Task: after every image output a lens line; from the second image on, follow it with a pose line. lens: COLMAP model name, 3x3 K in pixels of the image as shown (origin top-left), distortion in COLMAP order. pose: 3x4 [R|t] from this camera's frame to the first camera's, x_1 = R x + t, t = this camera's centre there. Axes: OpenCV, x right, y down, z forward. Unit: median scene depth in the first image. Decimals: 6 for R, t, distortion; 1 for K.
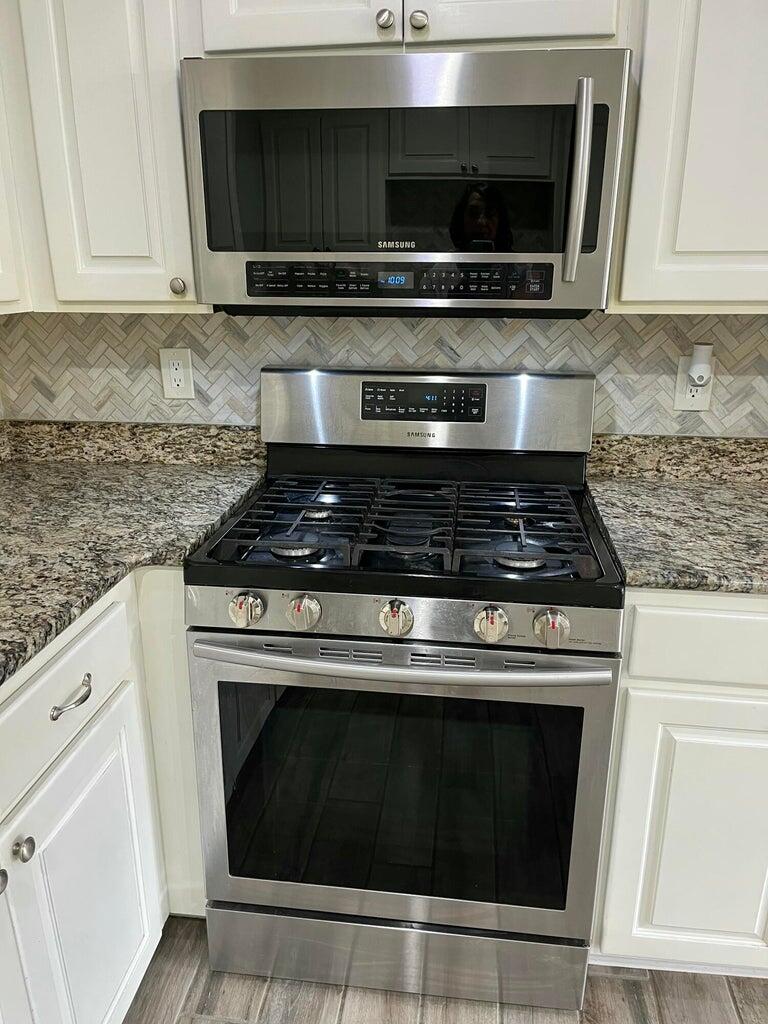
lens RADIAL K [[780.2, 0, 384.0], [0, 780.2, 512.0], [0, 0, 1]] dist [0.005067, -0.002097]
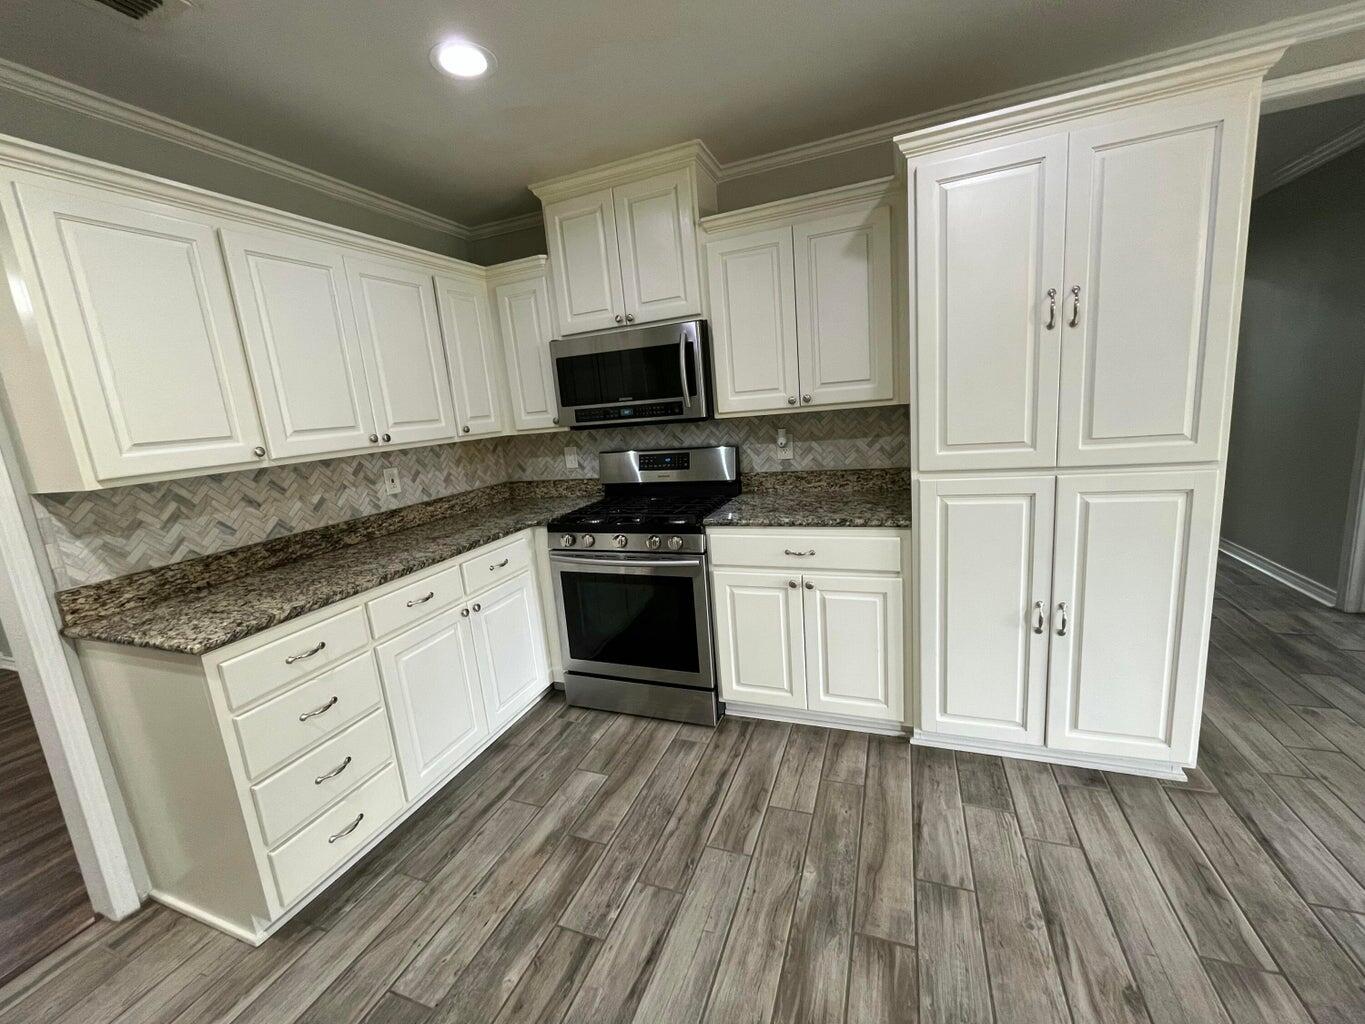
lens RADIAL K [[557.1, 0, 675.6], [0, 557.1, 508.6], [0, 0, 1]] dist [-0.001119, 0.000008]
pose [[0.964129, -0.034592, -0.263172, 0.530898], [0.005317, 0.993790, -0.111145, 0.181791], [0.265382, 0.105759, 0.958325, -0.555376]]
